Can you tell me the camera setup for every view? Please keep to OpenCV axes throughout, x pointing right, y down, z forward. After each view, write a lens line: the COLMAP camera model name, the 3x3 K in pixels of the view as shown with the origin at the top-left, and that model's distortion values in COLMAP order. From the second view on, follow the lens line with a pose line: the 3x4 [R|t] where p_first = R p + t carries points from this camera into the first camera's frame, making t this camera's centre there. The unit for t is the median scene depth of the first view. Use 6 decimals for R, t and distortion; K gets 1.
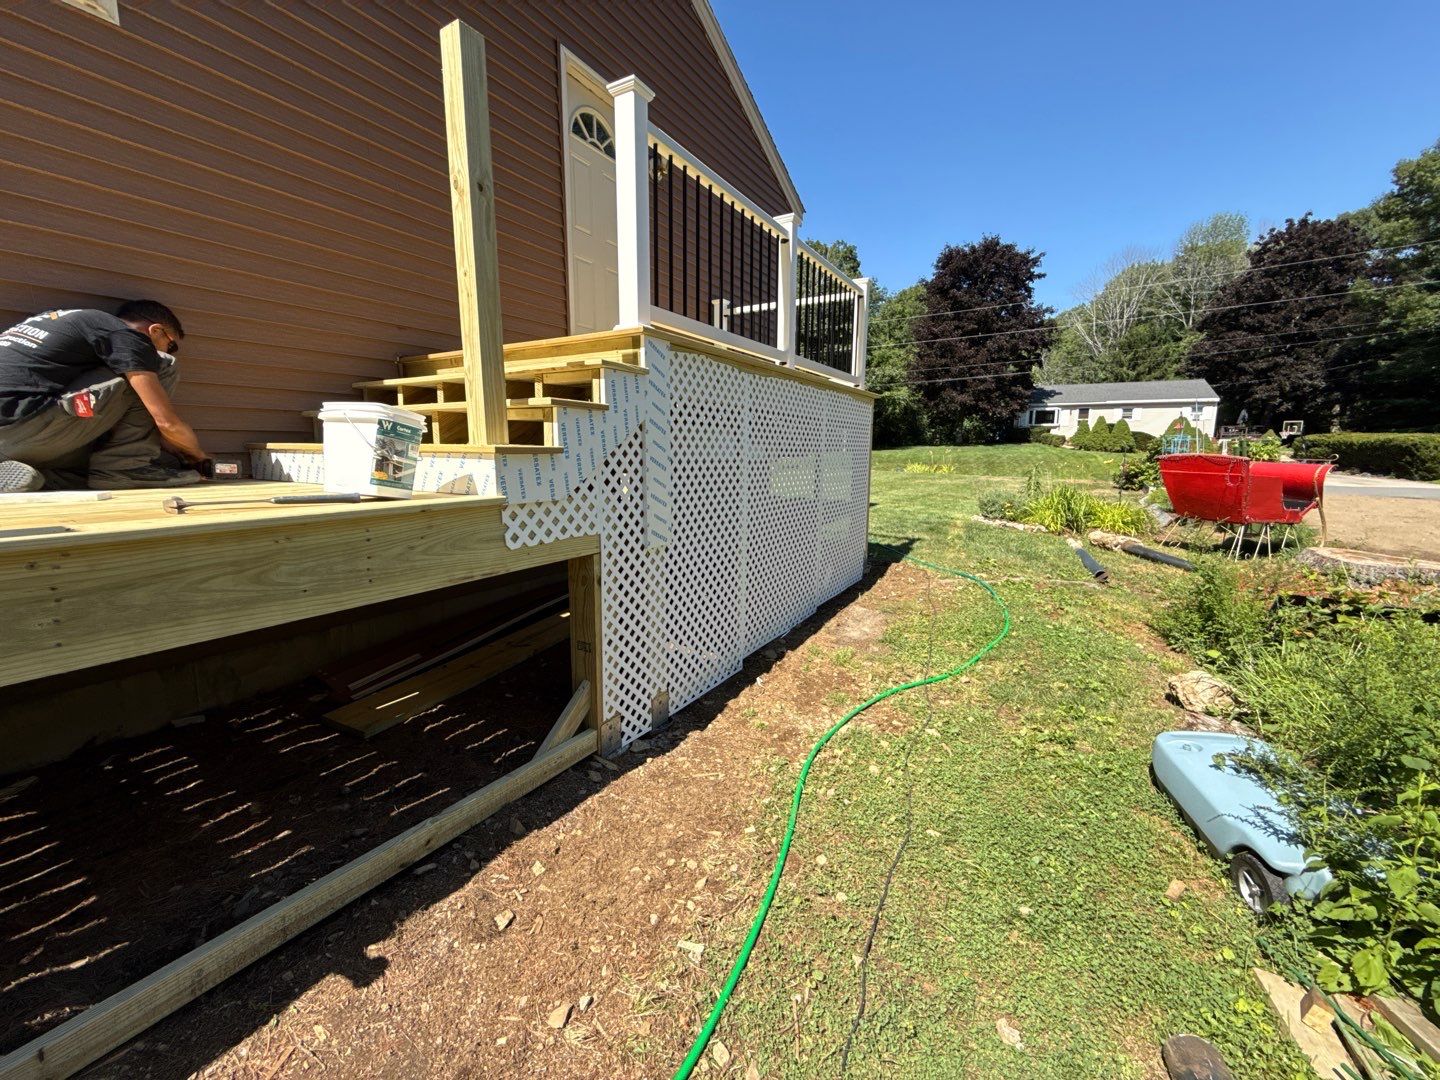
lens RADIAL K [[571.9, 0, 719.6], [0, 571.9, 539.3], [0, 0, 1]] dist [-0.001746, 0.000459]
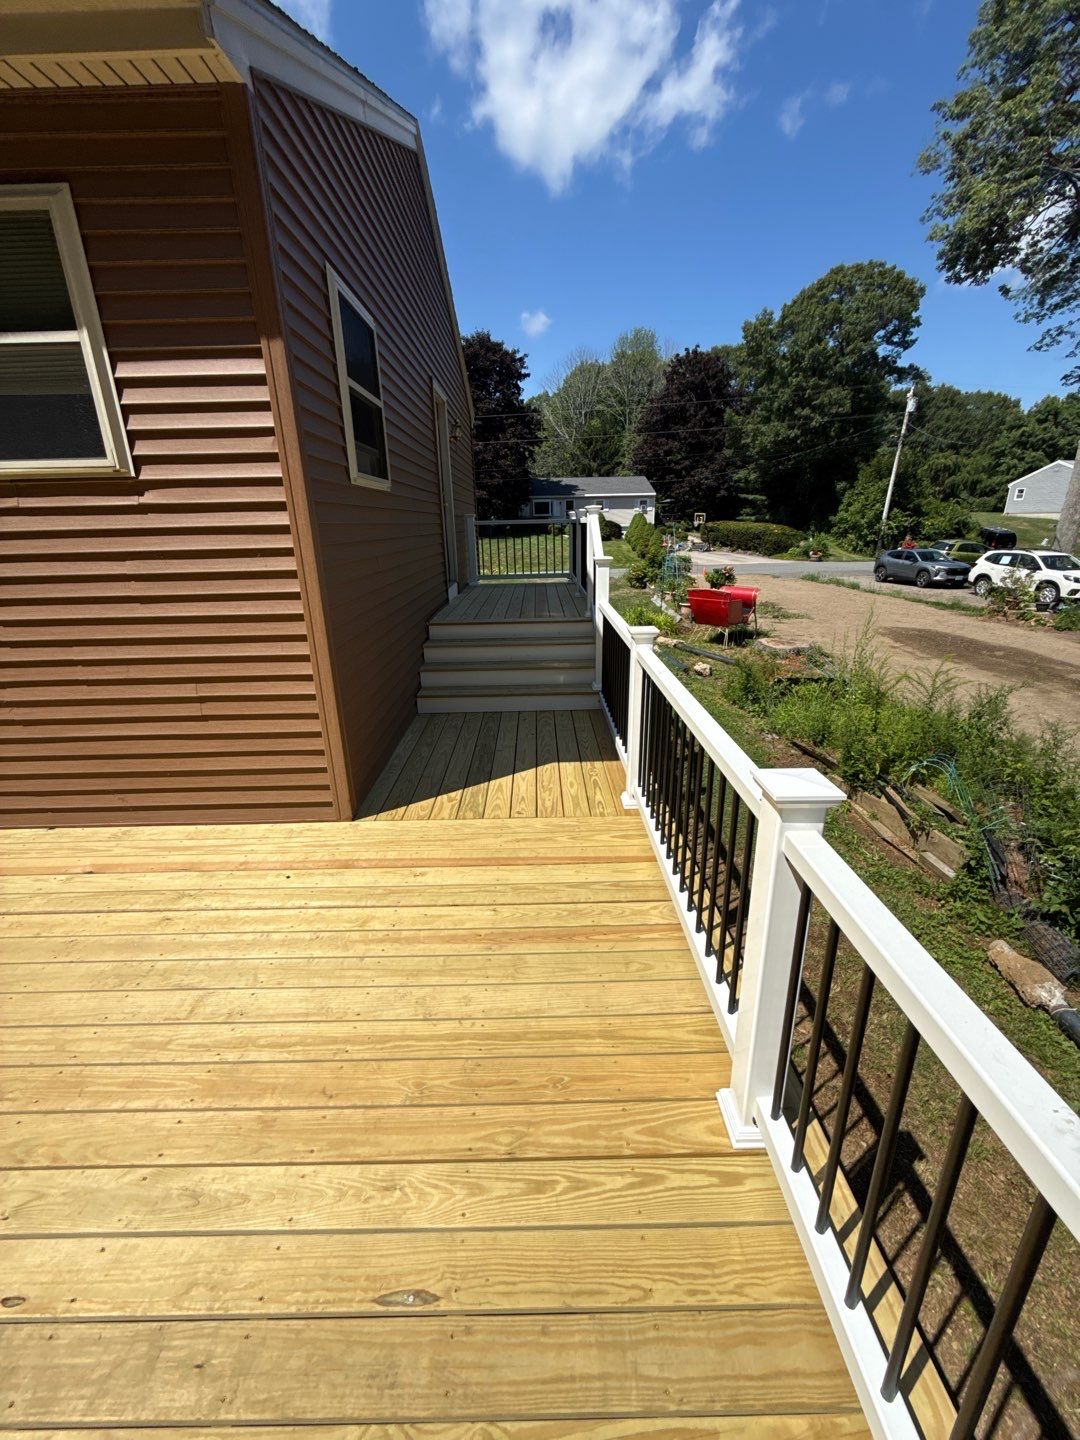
lens RADIAL K [[571.9, 0, 540.7], [0, 571.9, 720.7], [0, 0, 1]] dist [-0.001746, 0.000459]
pose [[0.854005, -0.190682, 0.484061, -0.876087], [0.105019, 0.974443, 0.198574, -0.255424], [-0.509555, -0.118748, 0.852205, -0.477144]]
